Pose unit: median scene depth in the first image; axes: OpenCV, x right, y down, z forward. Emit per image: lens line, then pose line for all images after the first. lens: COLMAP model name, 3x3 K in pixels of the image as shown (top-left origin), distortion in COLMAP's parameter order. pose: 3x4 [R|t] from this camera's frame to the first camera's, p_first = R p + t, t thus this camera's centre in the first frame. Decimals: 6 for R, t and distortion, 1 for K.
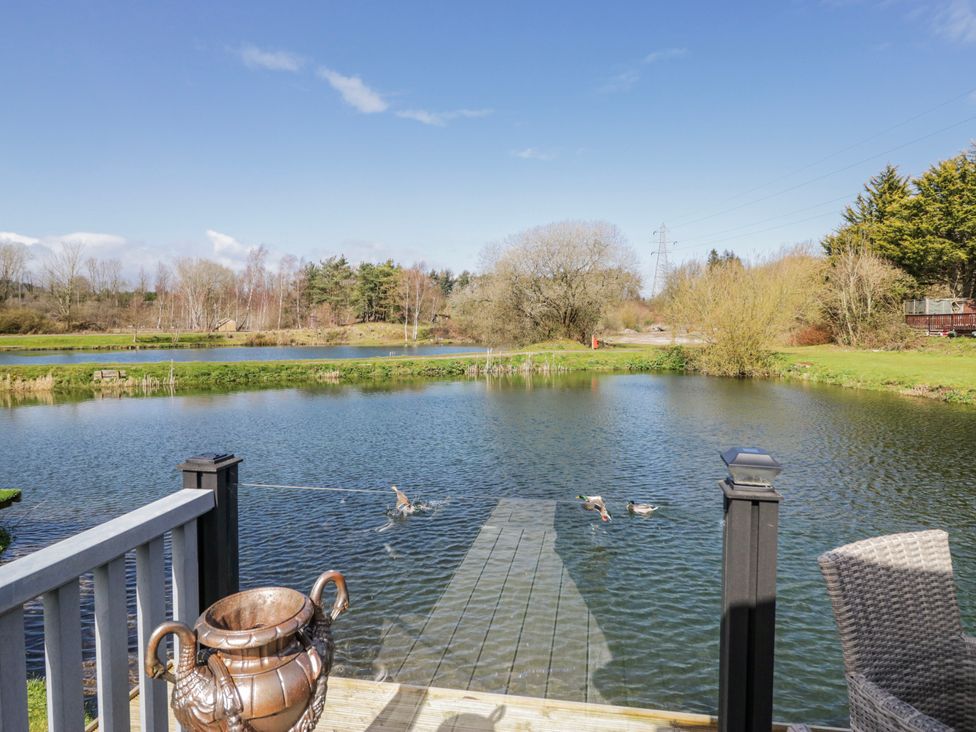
lens RADIAL K [[629.7, 0, 486.4], [0, 629.7, 355.5], [0, 0, 1]] dist [0.000777, -0.005022]
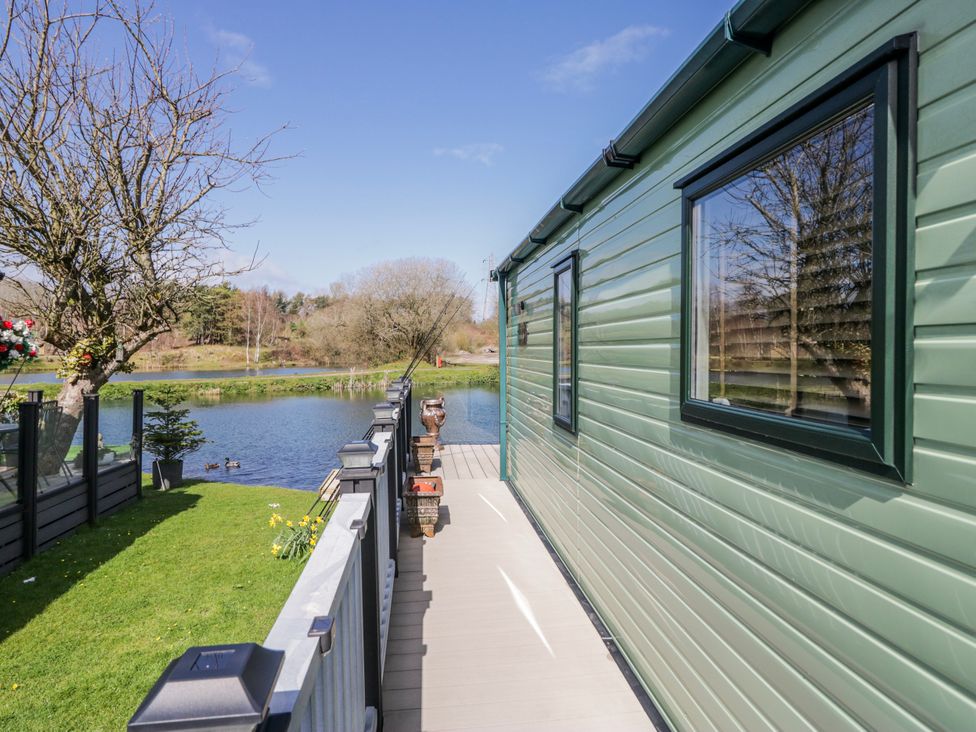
lens RADIAL K [[629.7, 0, 486.4], [0, 629.7, 355.5], [0, 0, 1]] dist [0.000777, -0.005022]
pose [[0.965630, -0.006329, 0.259842, -0.044800], [0.015396, 0.999341, -0.032874, 0.006893], [-0.259463, 0.035744, 0.965091, -0.146069]]
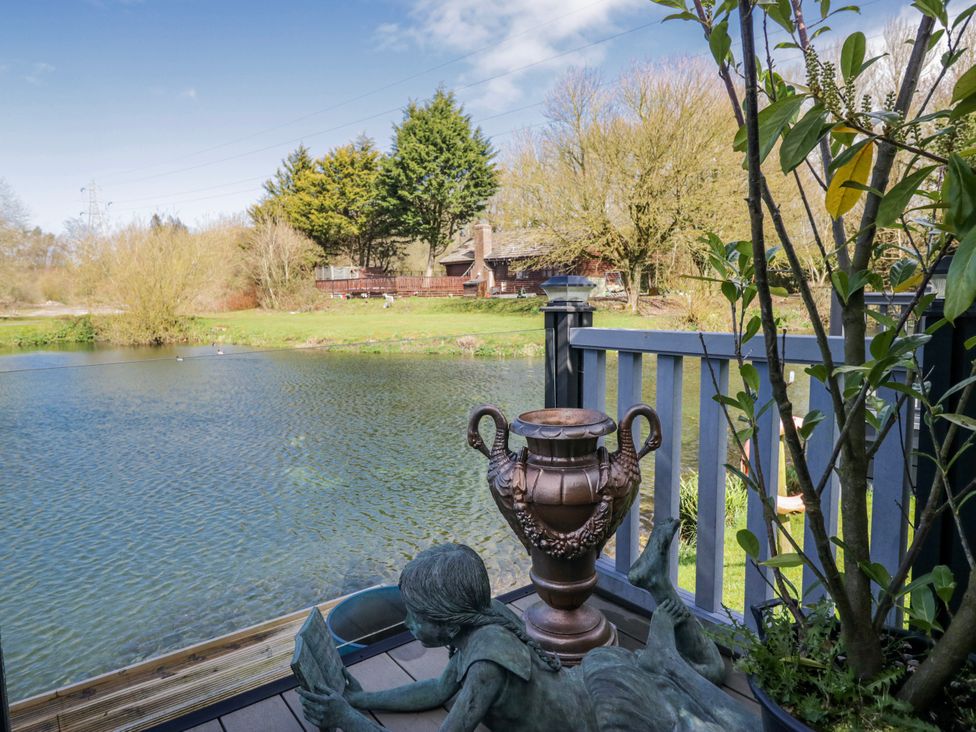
lens RADIAL K [[629.7, 0, 486.4], [0, 629.7, 355.5], [0, 0, 1]] dist [0.000777, -0.005022]
pose [[0.689757, -0.080211, 0.719585, 0.046790], [0.047670, 0.996719, 0.065408, 0.008832], [-0.722470, -0.010813, 0.691317, -0.001337]]
